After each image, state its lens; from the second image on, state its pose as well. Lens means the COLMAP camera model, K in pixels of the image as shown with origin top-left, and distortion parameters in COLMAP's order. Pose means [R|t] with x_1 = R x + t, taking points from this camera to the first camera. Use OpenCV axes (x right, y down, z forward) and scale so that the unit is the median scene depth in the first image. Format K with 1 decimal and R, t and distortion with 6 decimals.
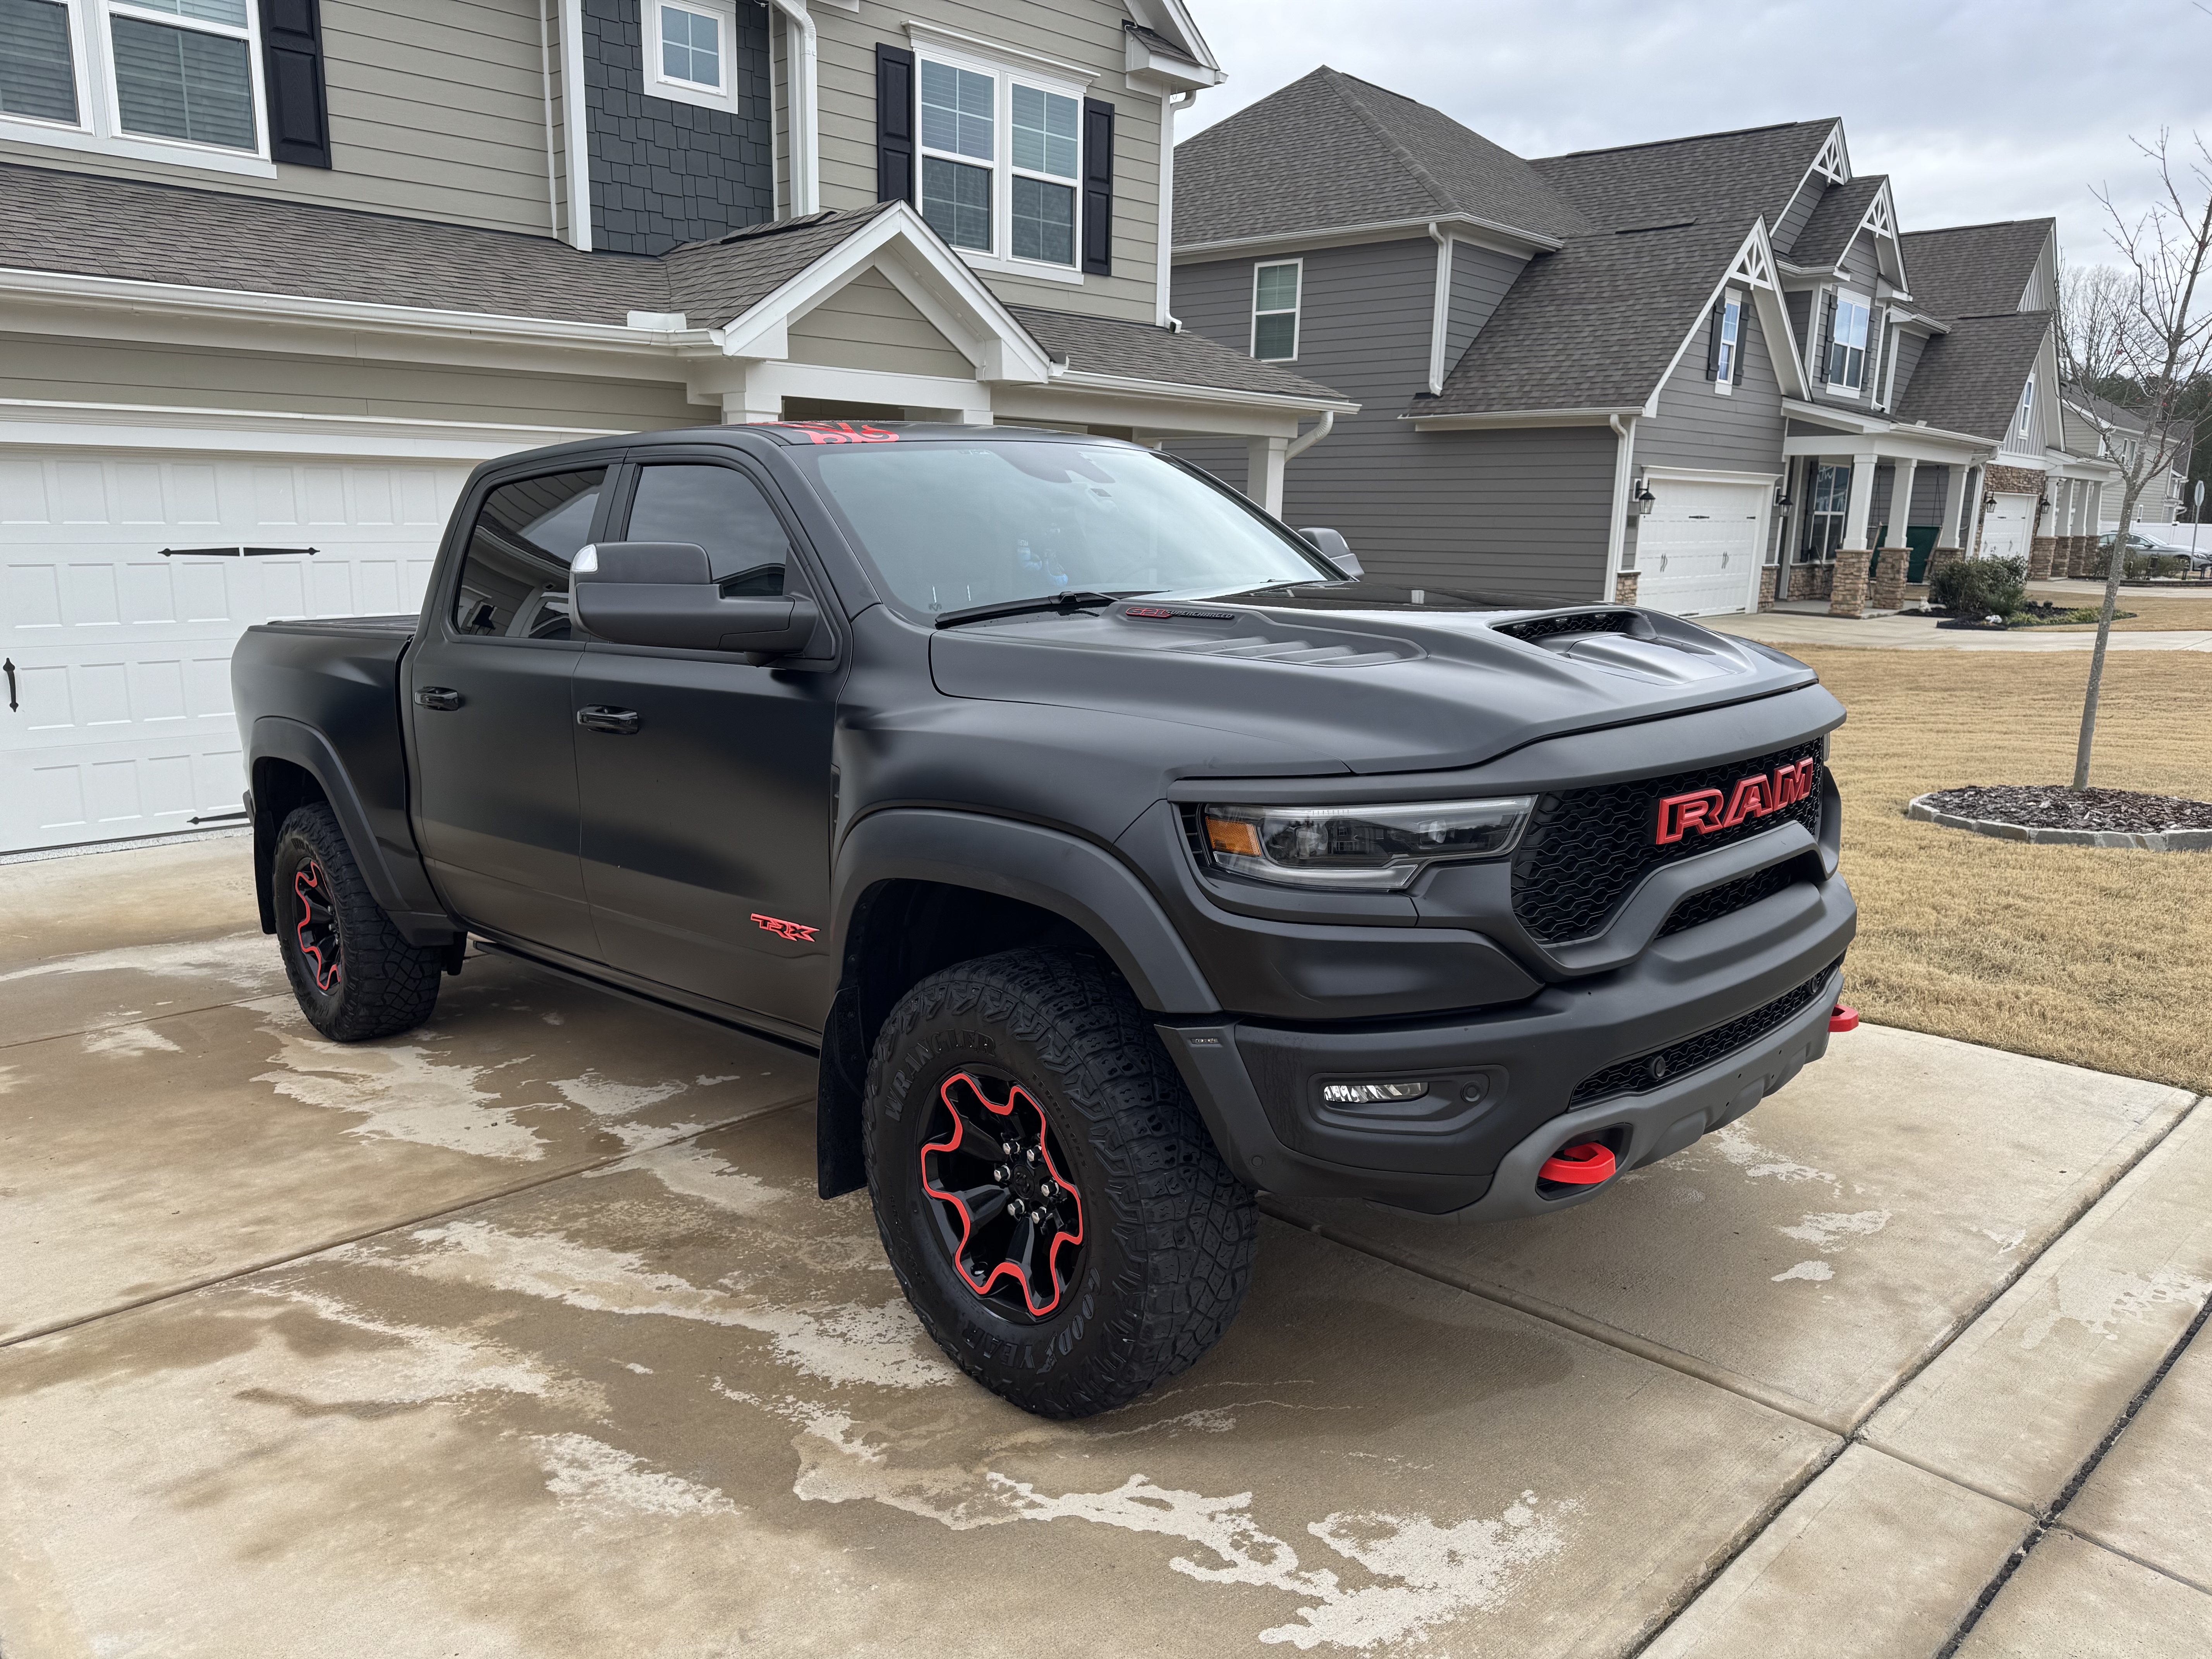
lens RADIAL K [[1564.3, 0, 1094.6], [0, 1564.3, 826.8], [0, 0, 1]] dist [0.026270, -0.028270]
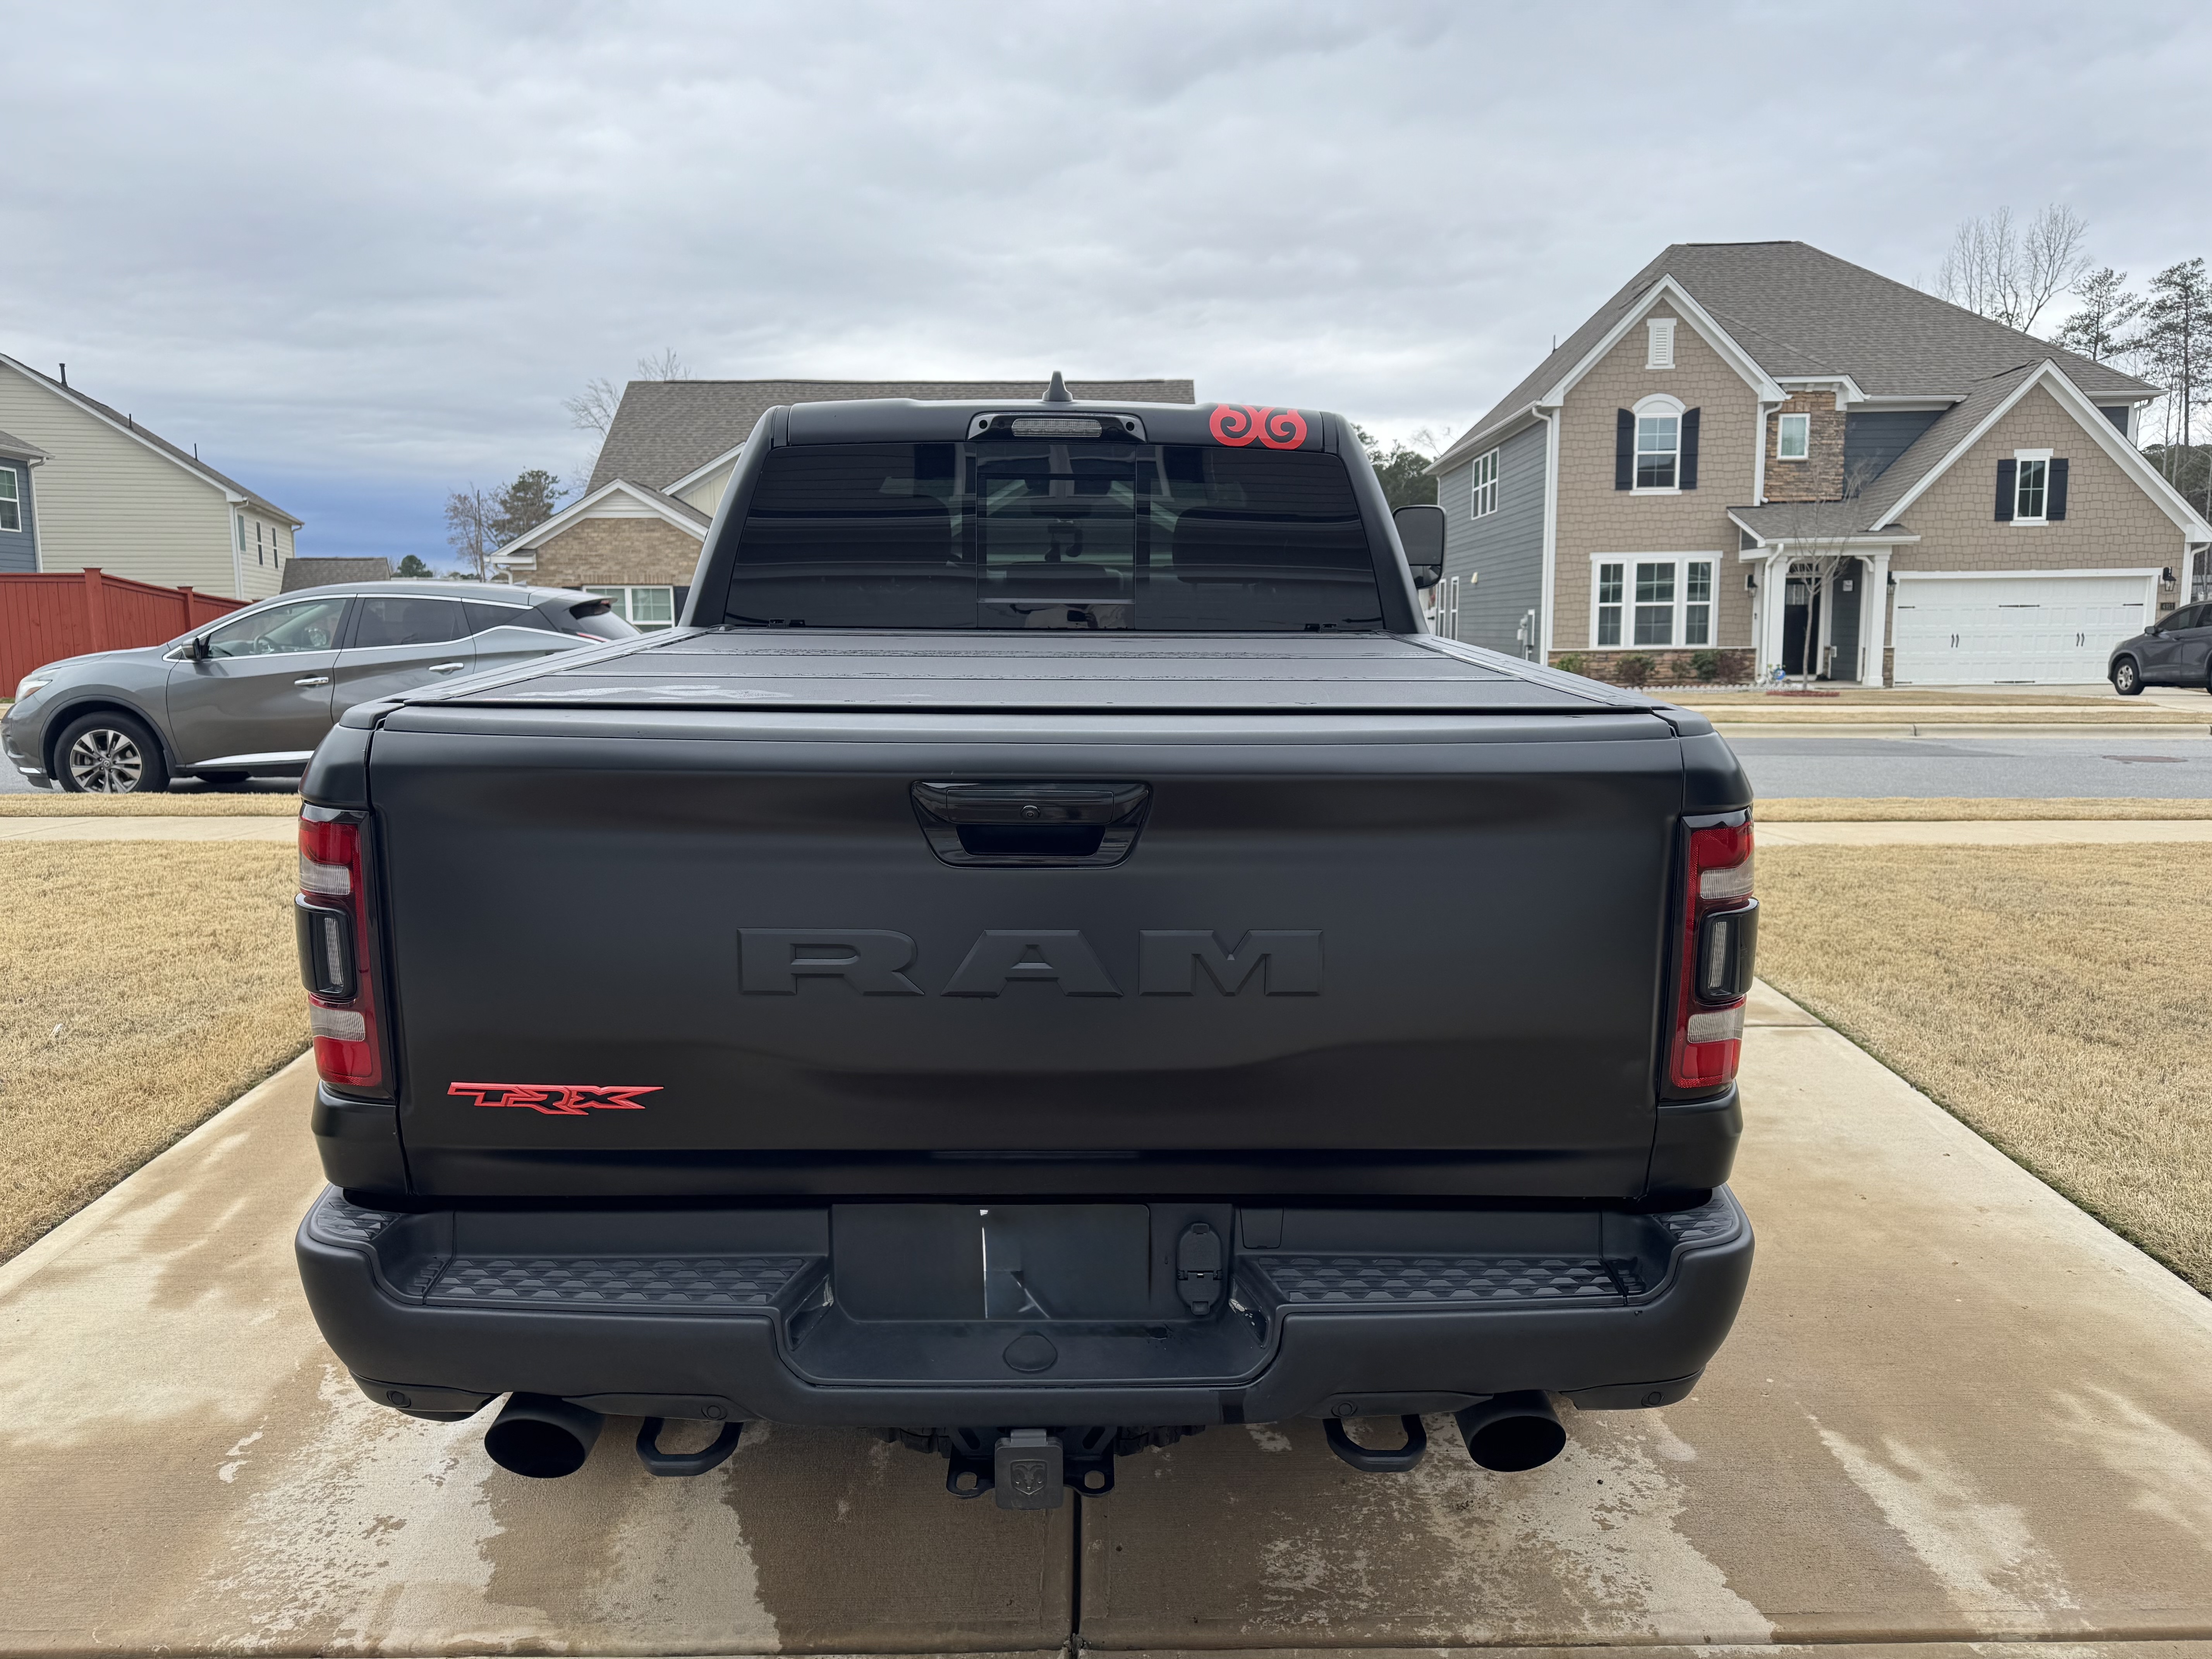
lens RADIAL K [[1559.9, 0, 1105.1], [0, 1559.9, 818.7], [0, 0, 1]] dist [0.033581, -0.036565]
pose [[-0.730040, -0.094888, 0.676784, -0.934718], [0.134727, 0.950896, 0.278649, -0.296873], [-0.669992, 0.294606, -0.681408, 1.835300]]
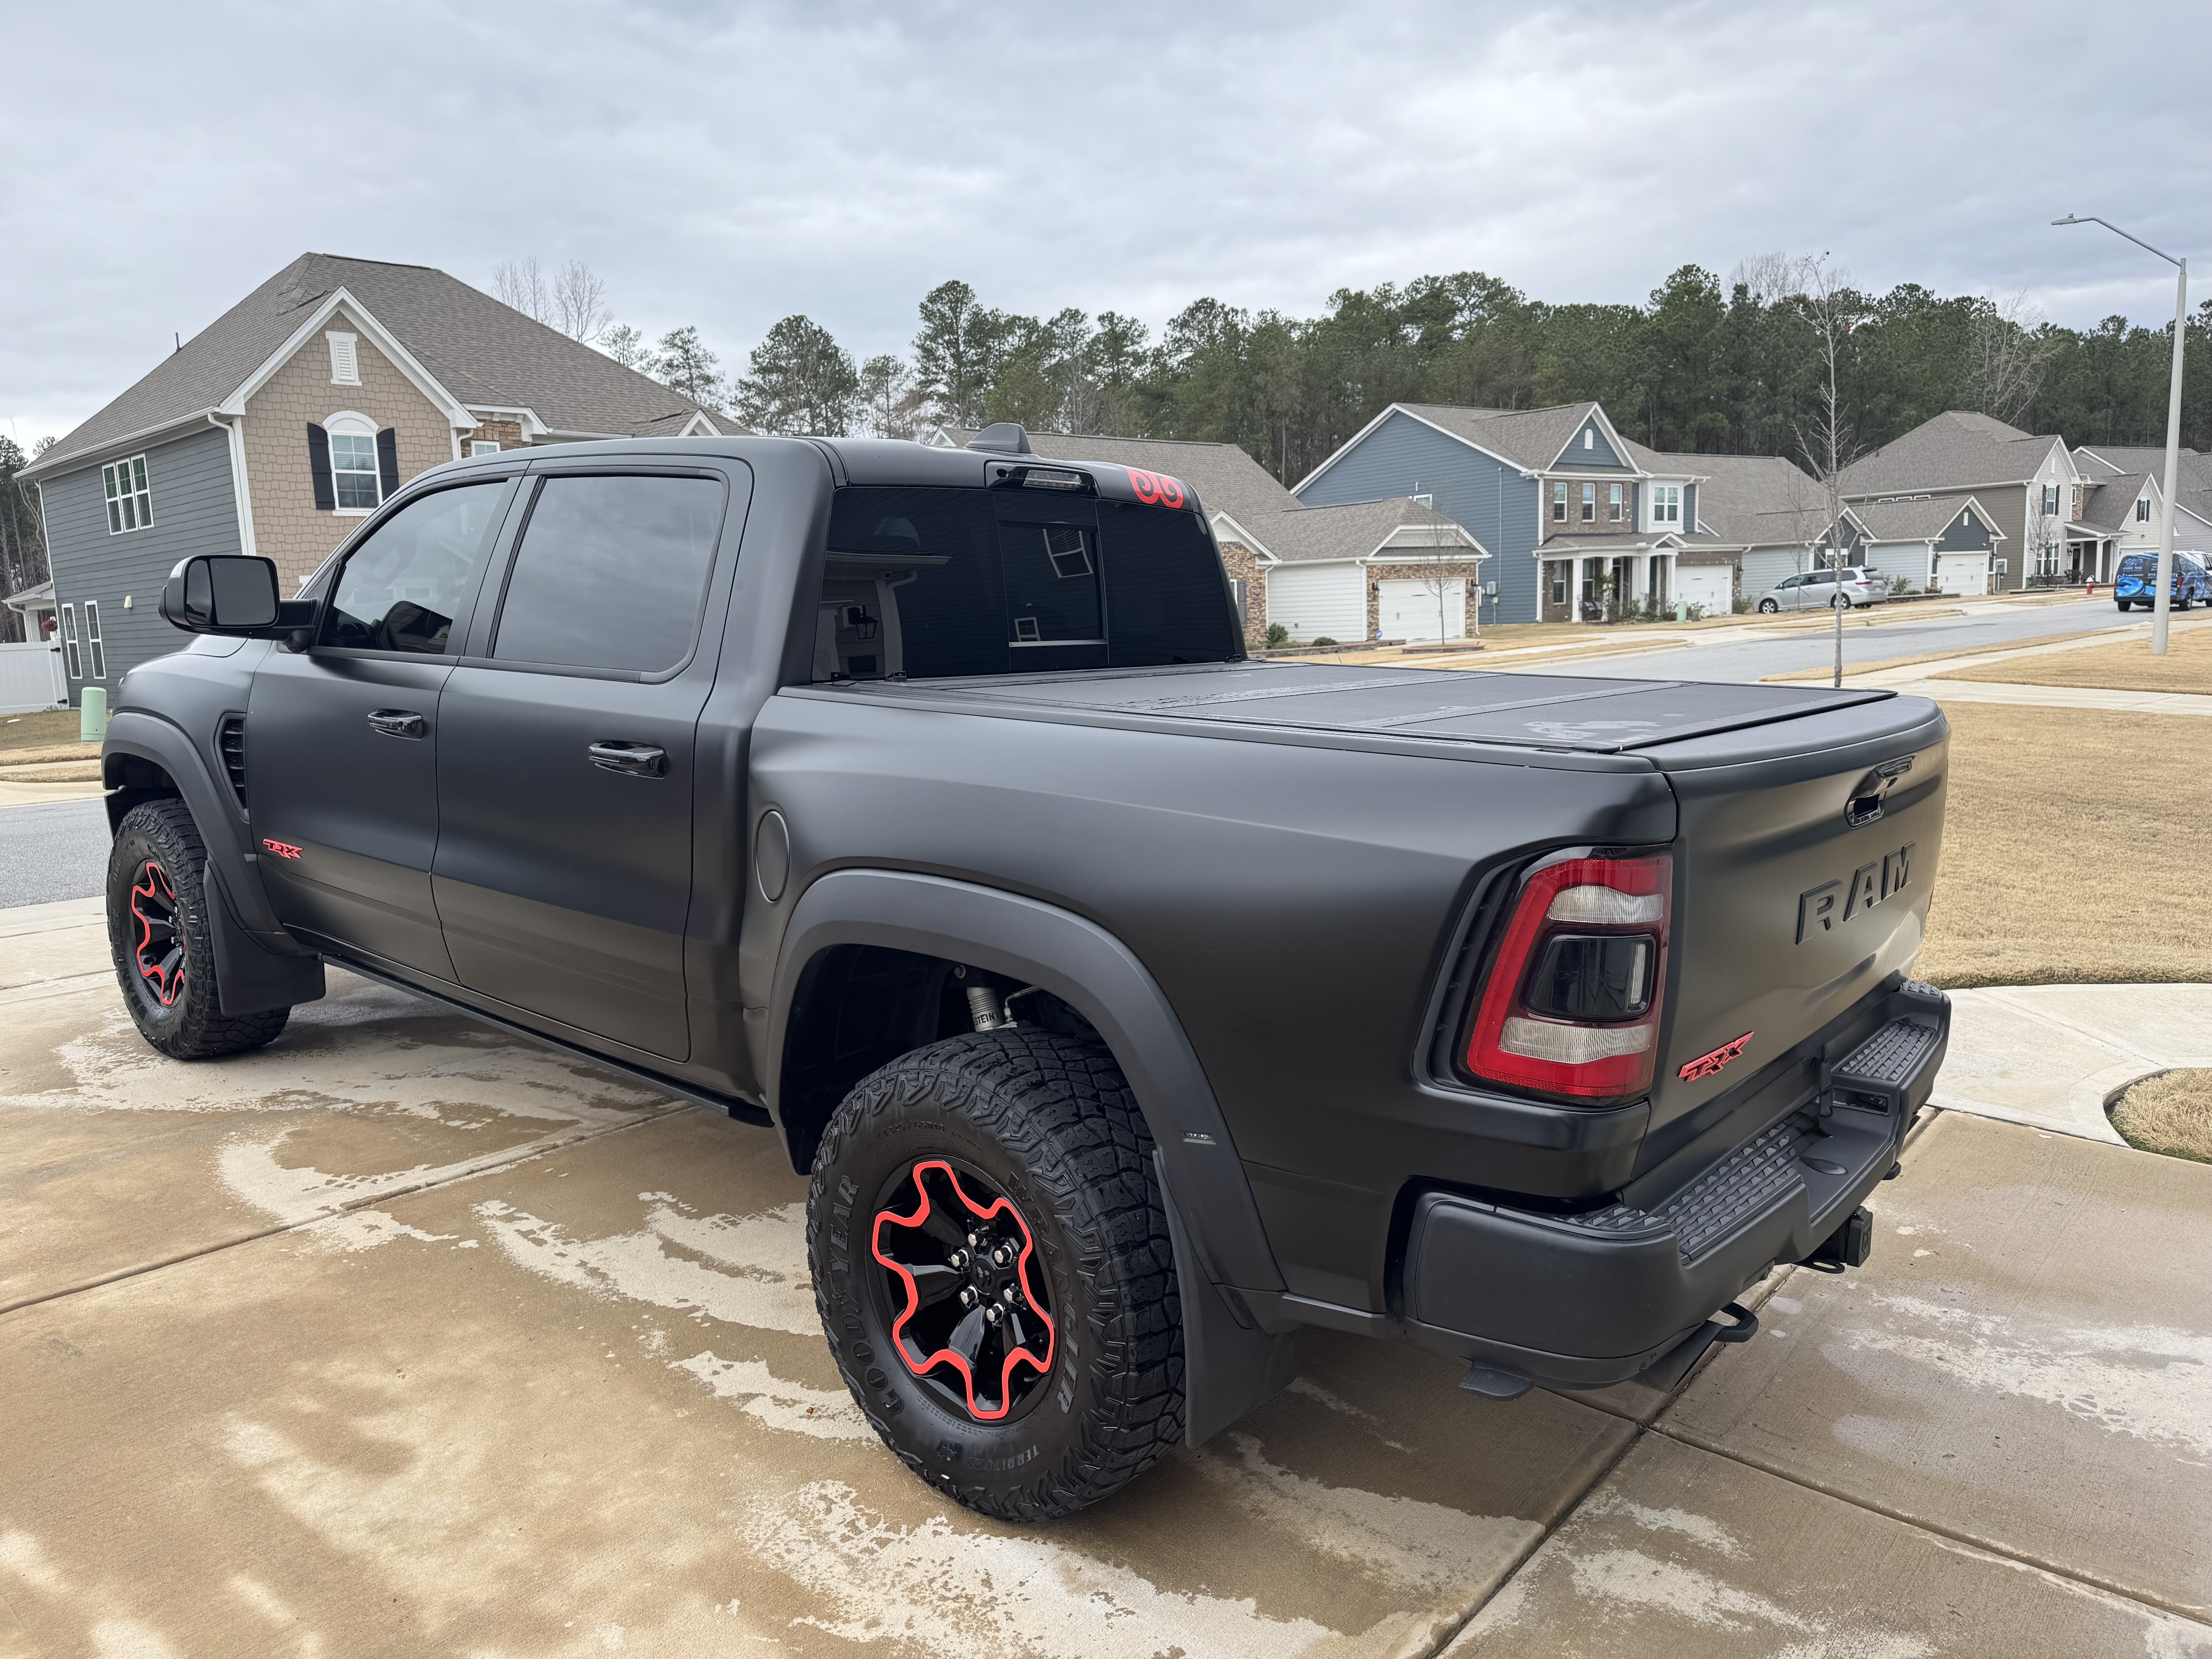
lens RADIAL K [[1542.9, 0, 1102.6], [0, 1542.9, 858.2], [0, 0, 1]] dist [0.037386, -0.047255]
pose [[-0.994237, 0.037595, -0.100396, -0.277119], [-0.000163, 0.935961, 0.352105, -0.372151], [0.107204, 0.350092, -0.930561, 2.104642]]
